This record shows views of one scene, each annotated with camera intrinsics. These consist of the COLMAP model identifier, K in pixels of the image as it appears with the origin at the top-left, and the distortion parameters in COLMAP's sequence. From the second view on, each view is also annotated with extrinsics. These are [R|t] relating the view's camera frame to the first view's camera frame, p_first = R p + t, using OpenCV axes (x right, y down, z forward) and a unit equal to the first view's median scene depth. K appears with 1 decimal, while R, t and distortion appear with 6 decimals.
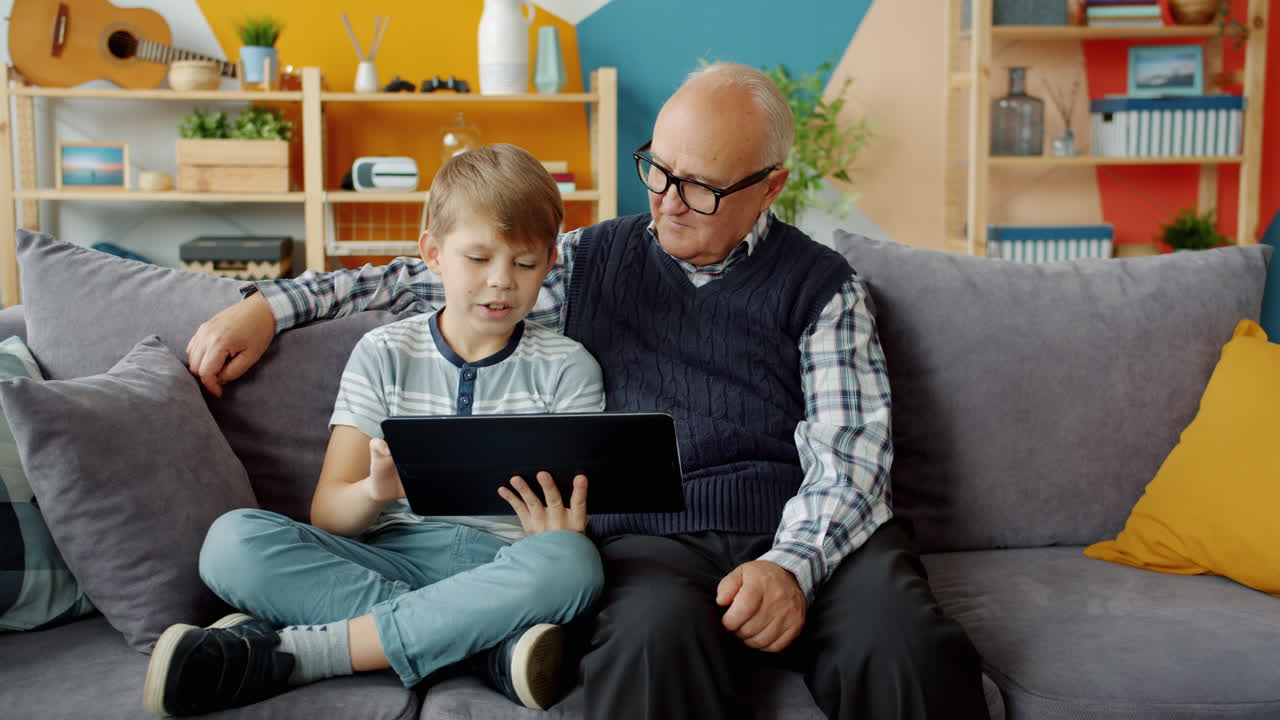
lens RADIAL K [[1689.2, 0, 640.0], [0, 1689.2, 360.0], [0, 0, 1]] dist [-0.161645, -0.007643]
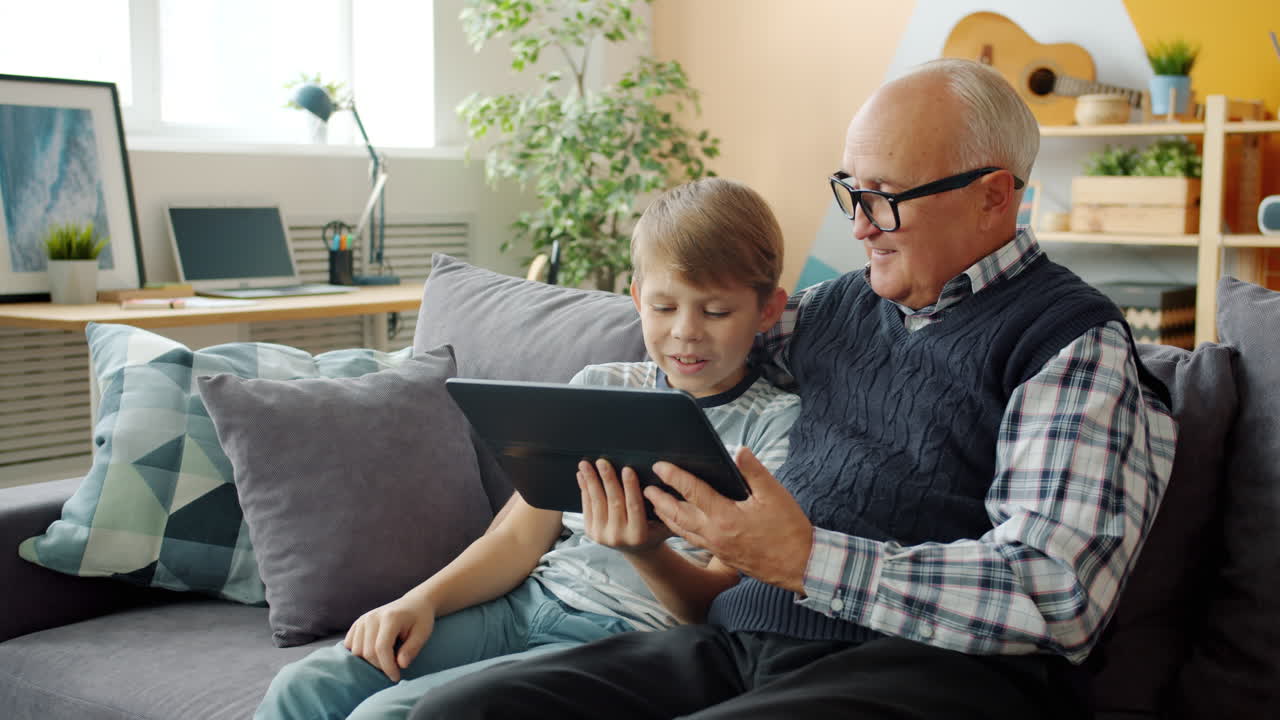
lens RADIAL K [[1689.2, 0, 640.0], [0, 1689.2, 360.0], [0, 0, 1]] dist [-0.161645, -0.007643]
pose [[0.672166, 0.048956, -0.738780, 0.259078], [-0.076928, 0.997029, -0.003923, -0.006096], [0.736393, 0.059470, 0.673935, 0.182123]]
